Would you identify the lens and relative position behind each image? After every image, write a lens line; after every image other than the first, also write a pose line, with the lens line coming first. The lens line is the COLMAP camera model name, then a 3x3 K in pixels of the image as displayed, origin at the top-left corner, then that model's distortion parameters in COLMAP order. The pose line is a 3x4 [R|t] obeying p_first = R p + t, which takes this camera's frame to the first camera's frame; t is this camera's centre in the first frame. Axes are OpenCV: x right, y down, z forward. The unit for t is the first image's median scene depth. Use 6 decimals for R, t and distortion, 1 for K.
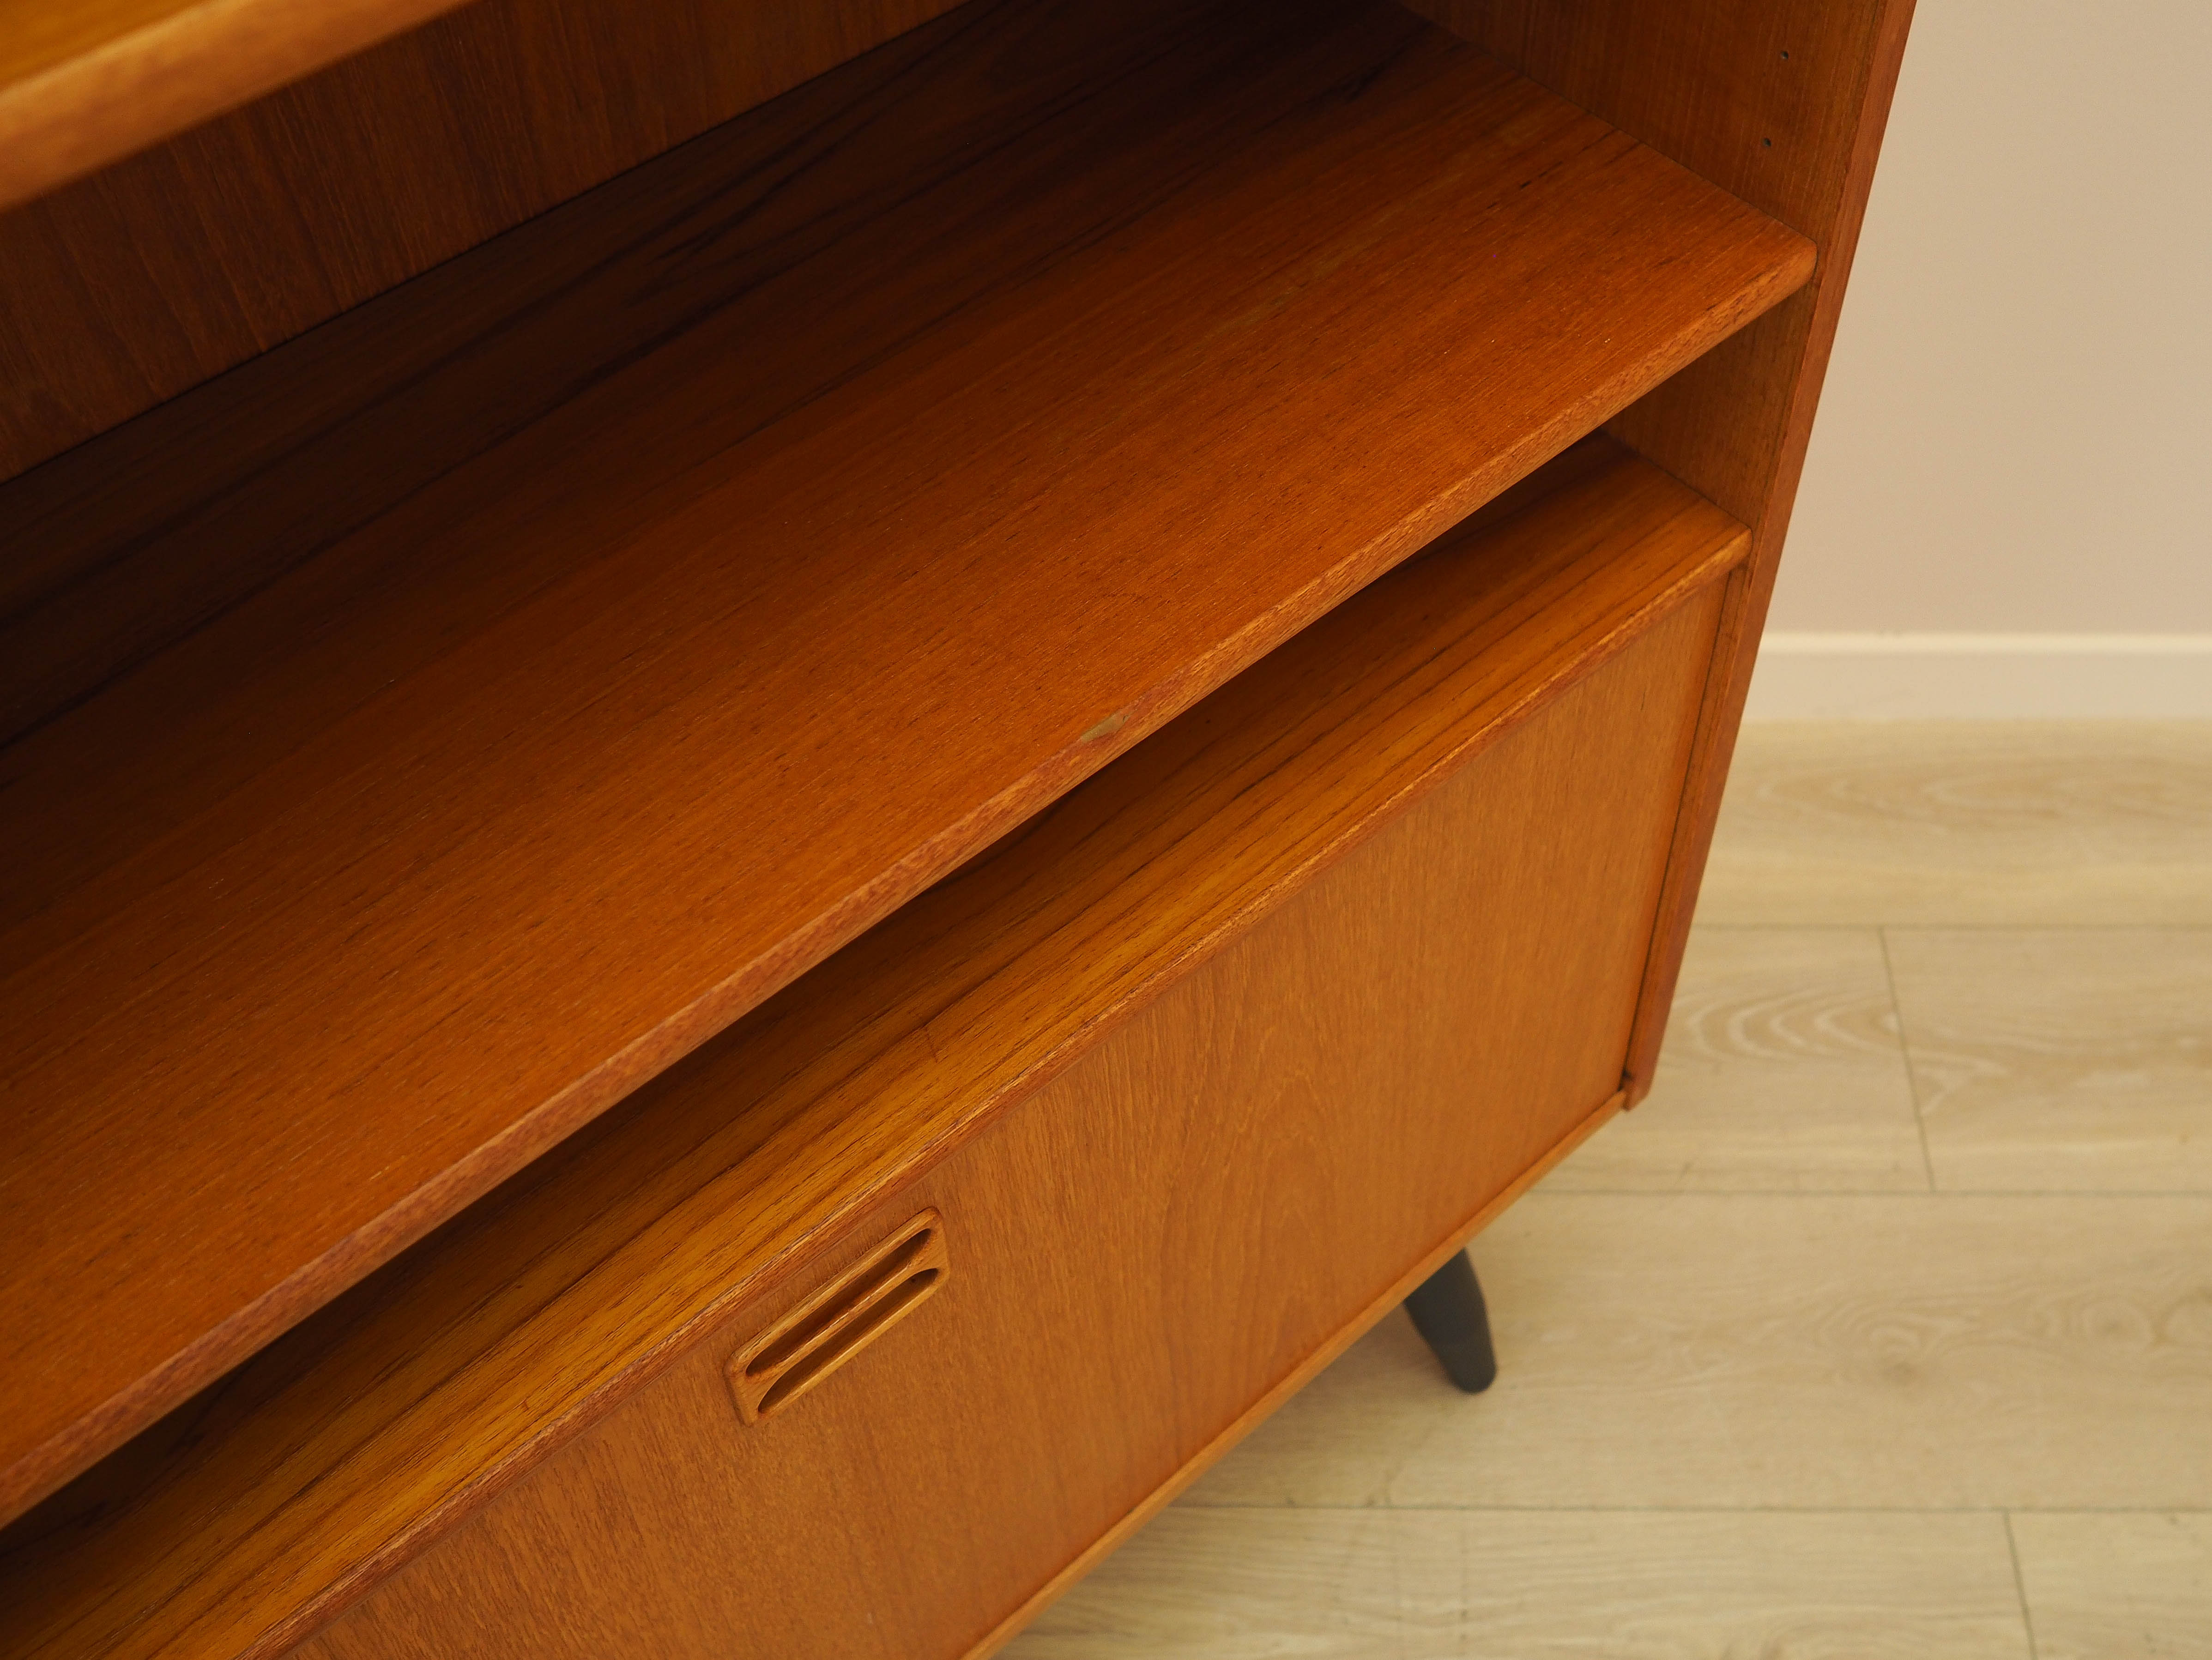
lens RADIAL K [[2387.4, 0, 1193.2], [0, 2387.4, 794.3], [0, 0, 1]] dist [-0.034352, 0.030024]
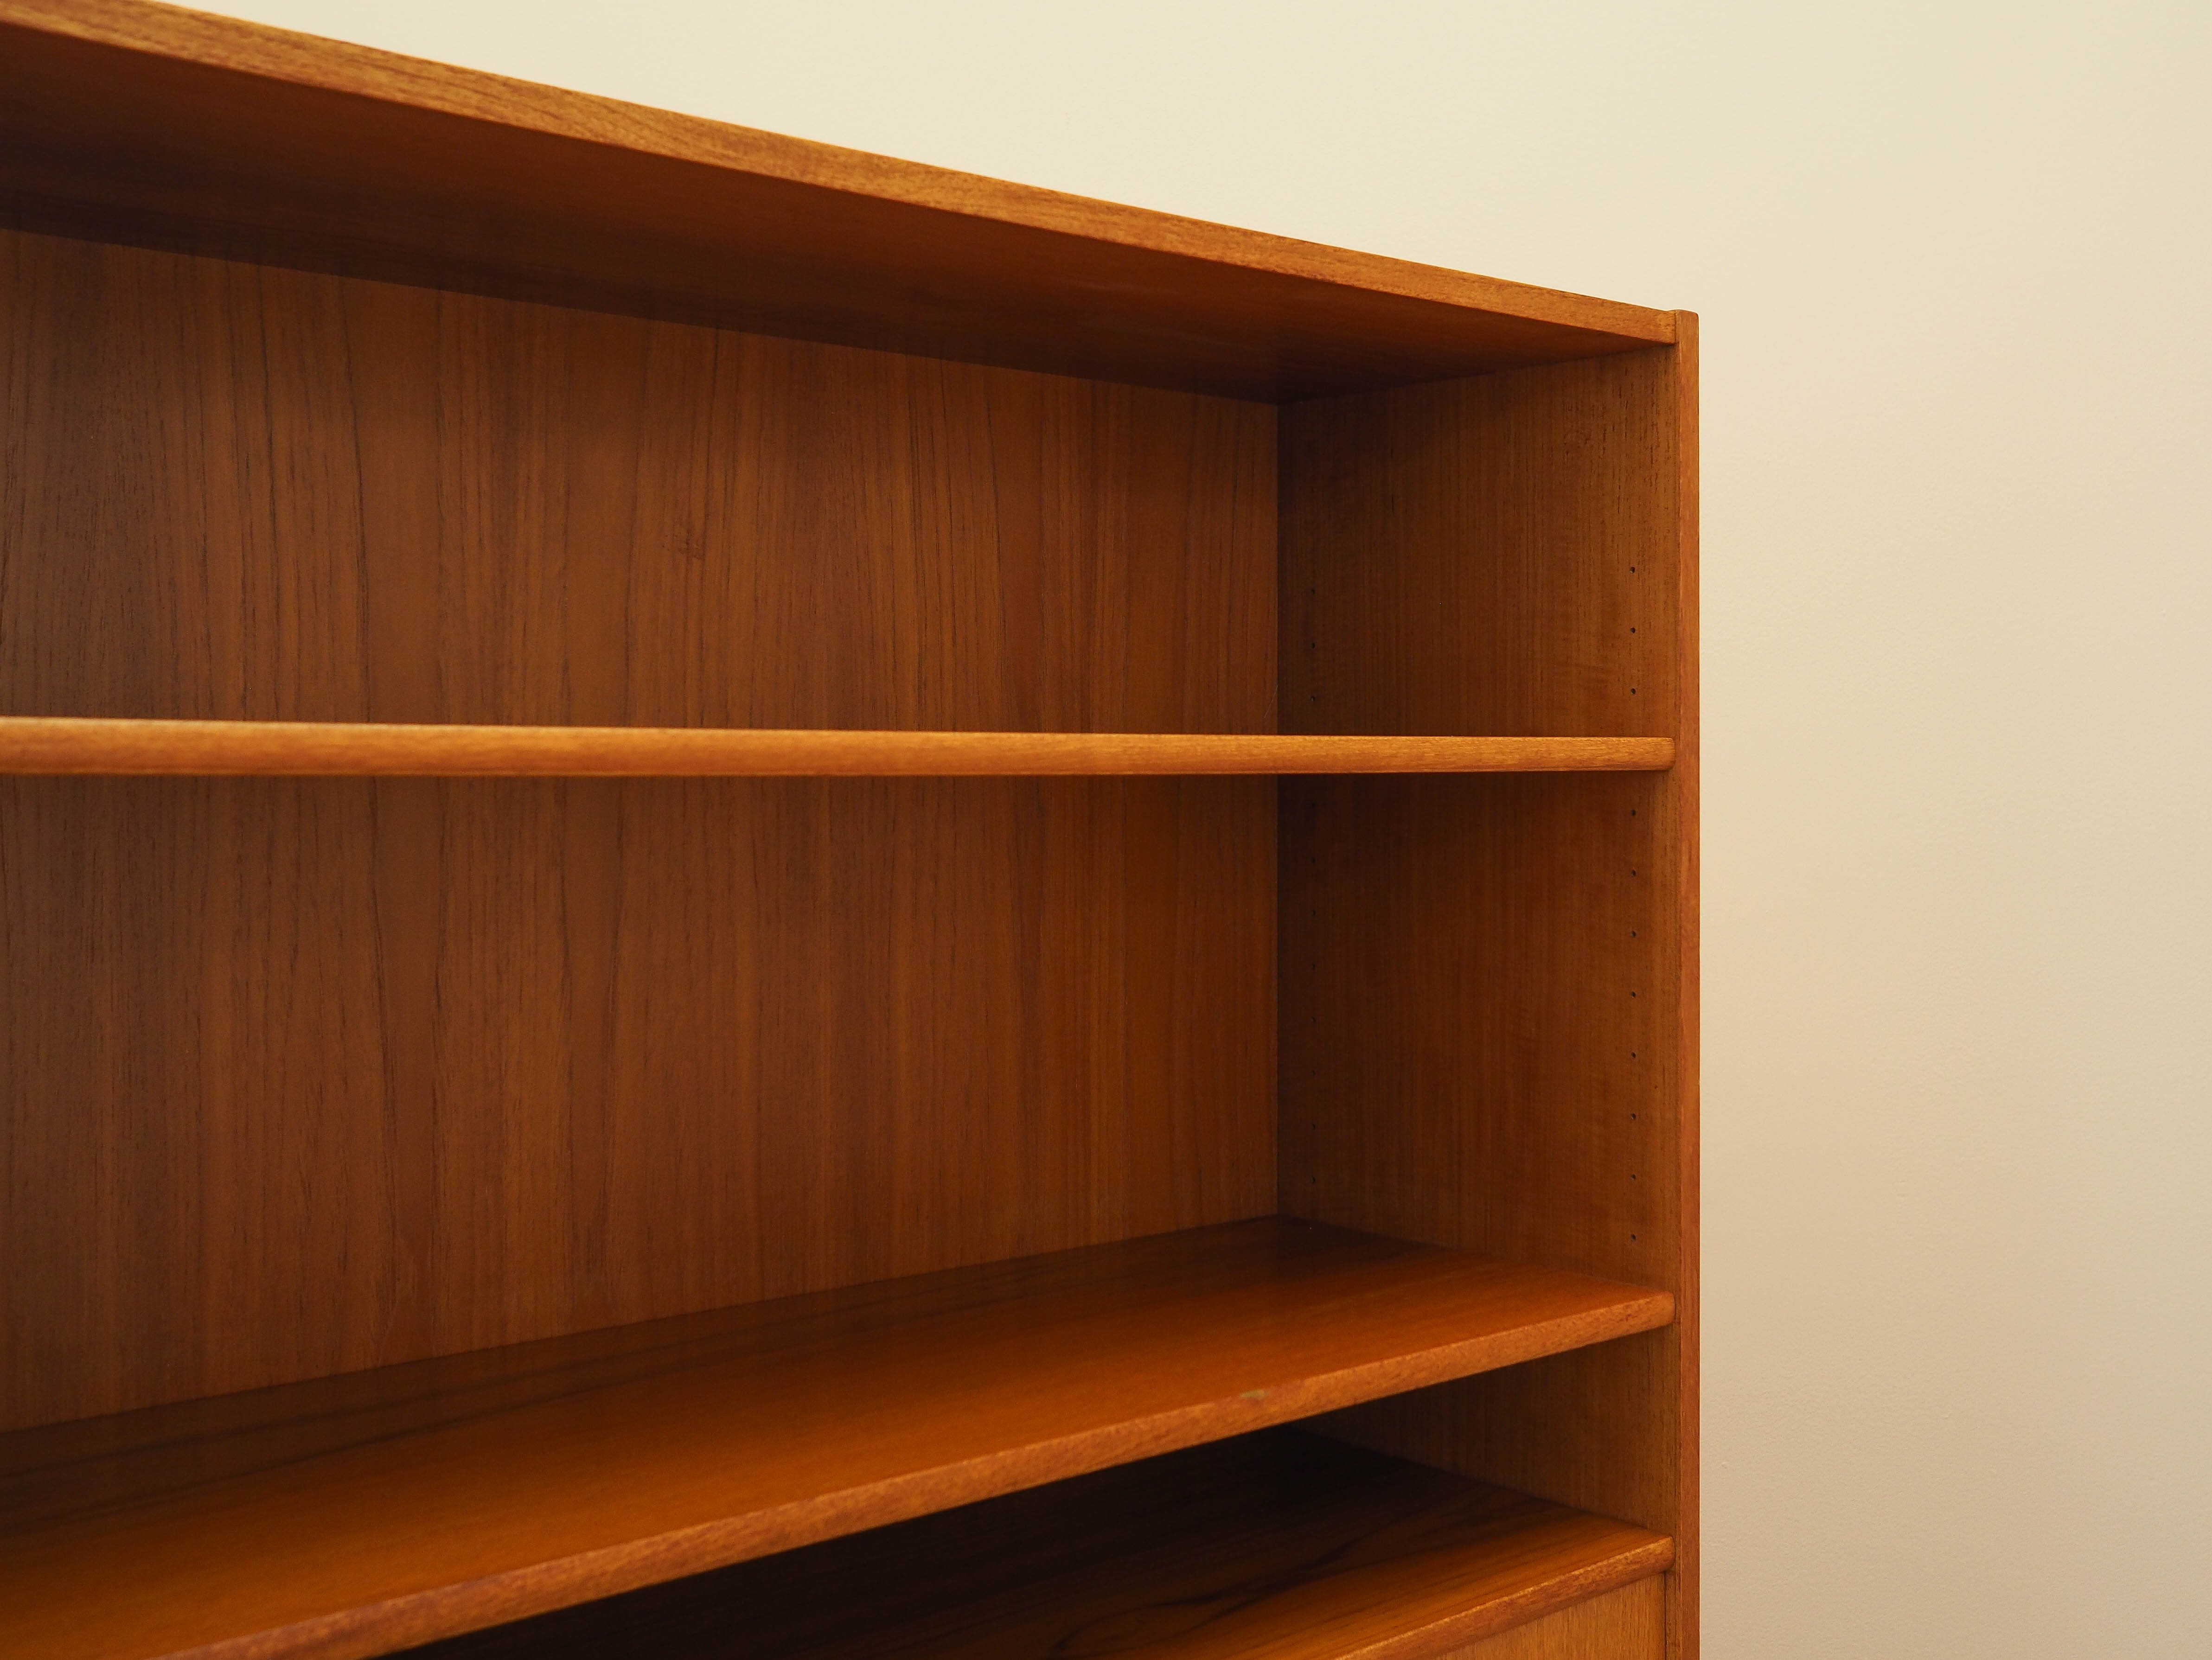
lens RADIAL K [[2396.7, 0, 1196.1], [0, 2396.7, 772.5], [0, 0, 1]] dist [-0.019447, 0.012759]
pose [[0.999910, 0.013248, 0.002313, -0.067256], [-0.006656, 0.636938, -0.770886, 0.752915], [-0.011686, 0.770801, 0.636969, -0.290881]]
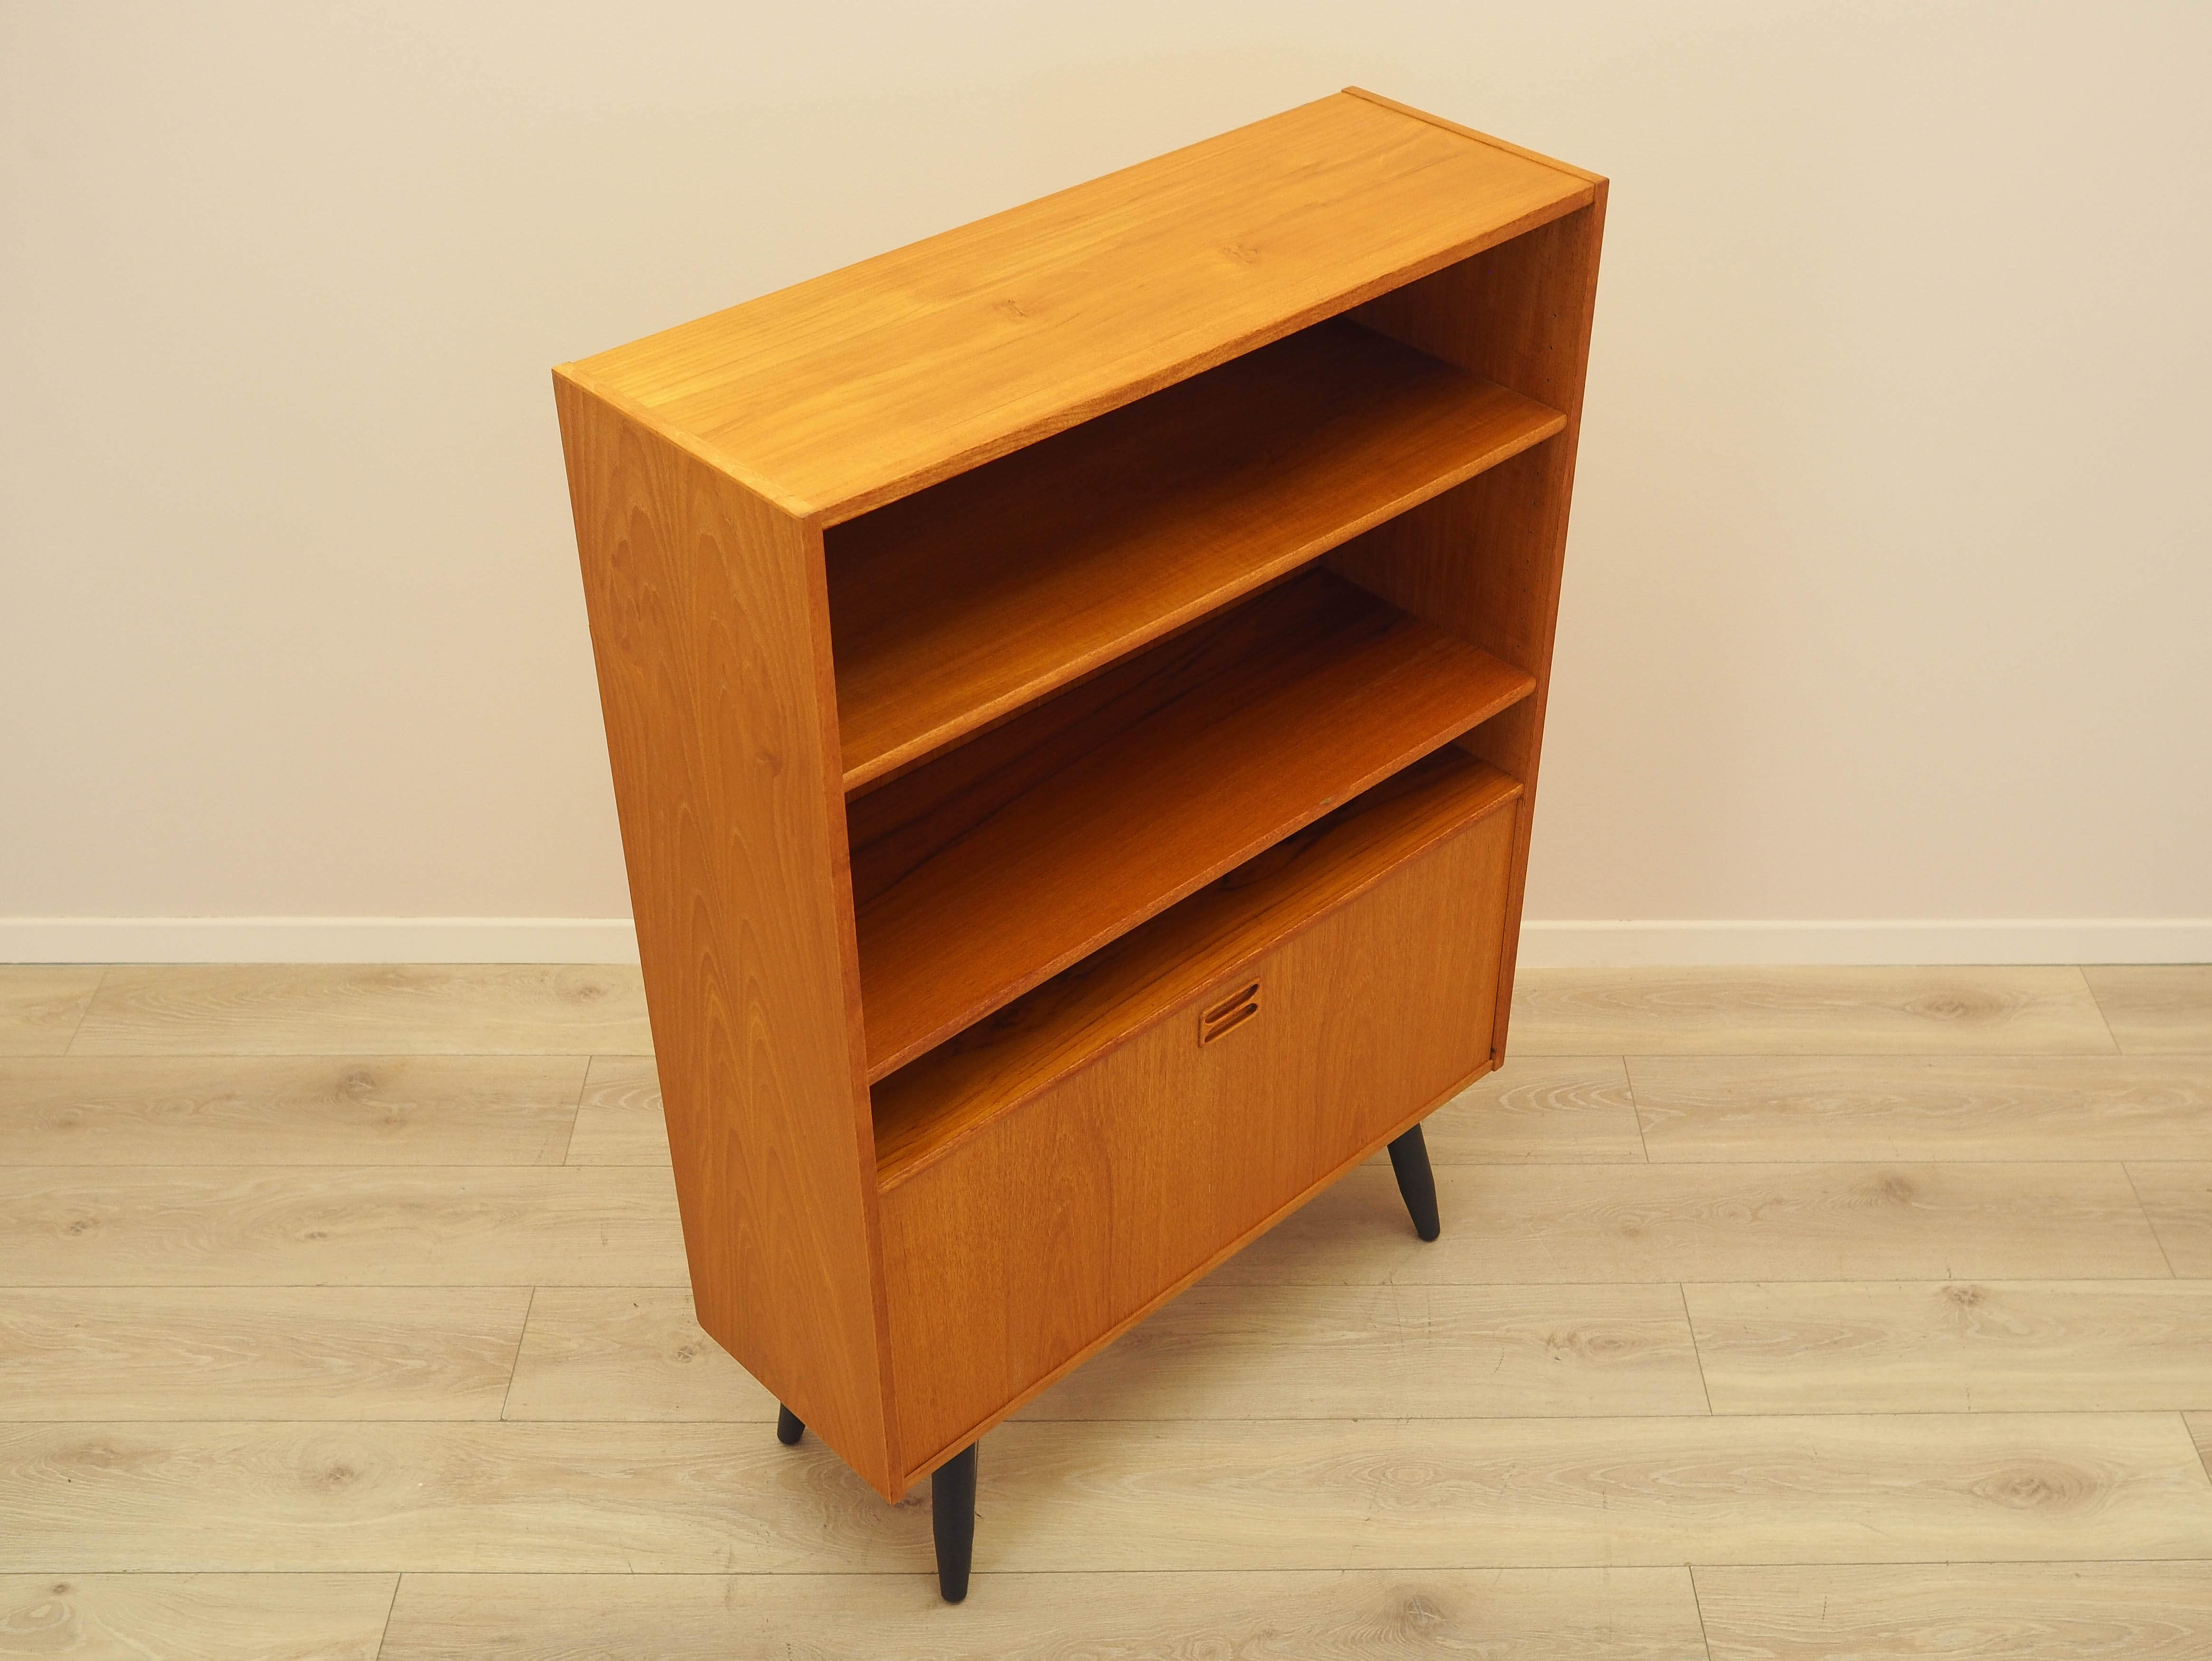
lens RADIAL K [[2427.9, 0, 1198.7], [0, 2427.9, 834.7], [0, 0, 1]] dist [-0.014855, -0.010743]
pose [[0.998851, 0.001452, 0.047909, -0.302606], [0.010003, 0.971219, -0.237977, 0.662154], [-0.046876, 0.238183, 0.970088, -1.849554]]
